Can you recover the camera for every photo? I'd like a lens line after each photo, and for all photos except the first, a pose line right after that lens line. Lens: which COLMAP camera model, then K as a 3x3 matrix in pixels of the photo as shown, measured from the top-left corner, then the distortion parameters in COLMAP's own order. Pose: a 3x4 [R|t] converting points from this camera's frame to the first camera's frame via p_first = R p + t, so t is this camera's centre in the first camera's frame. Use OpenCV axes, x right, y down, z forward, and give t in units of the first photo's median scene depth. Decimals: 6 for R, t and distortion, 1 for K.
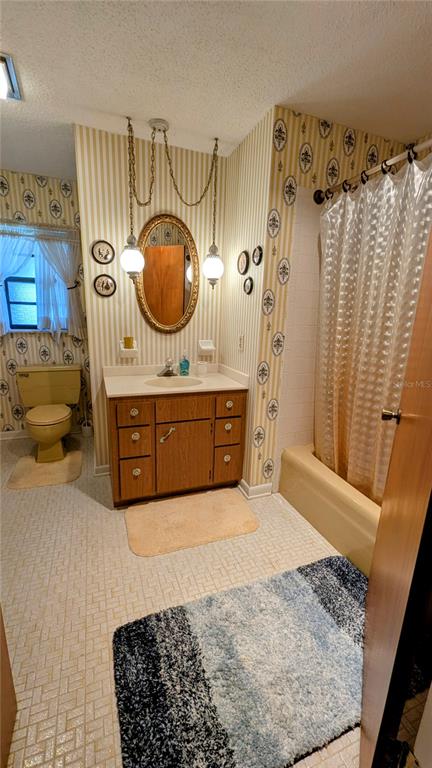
lens RADIAL K [[315.2, 0, 215.7], [0, 315.2, 385.1], [0, 0, 1]] dist [0.000568, -0.001260]
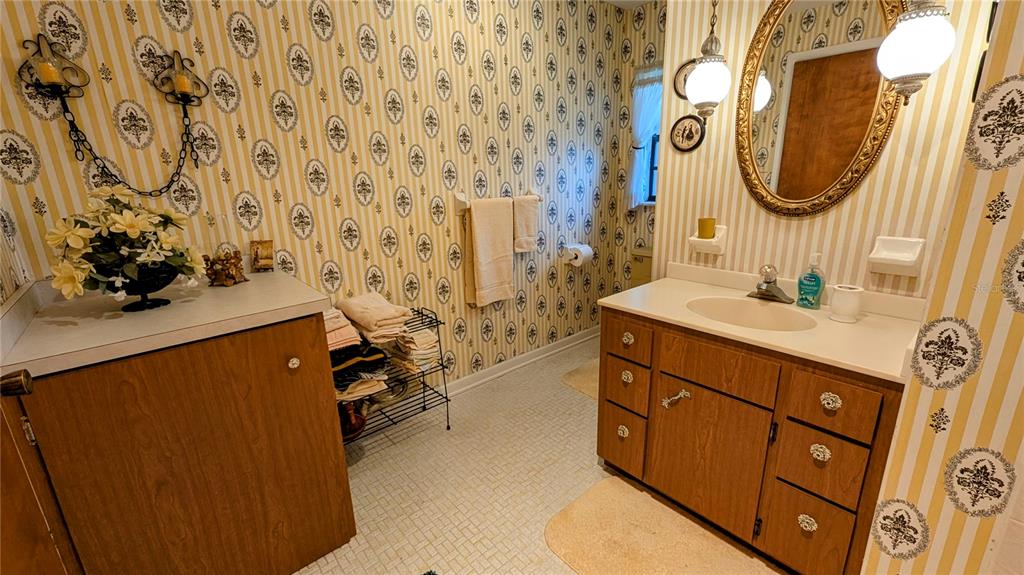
lens RADIAL K [[420.3, 0, 512.8], [0, 420.3, 288.7], [0, 0, 1]] dist [0.000568, -0.001260]
pose [[0.342511, 0.207460, -0.916322, 0.350153], [-0.181357, 0.971571, 0.152180, -0.081709], [0.921844, 0.114058, 0.370398, 0.408071]]
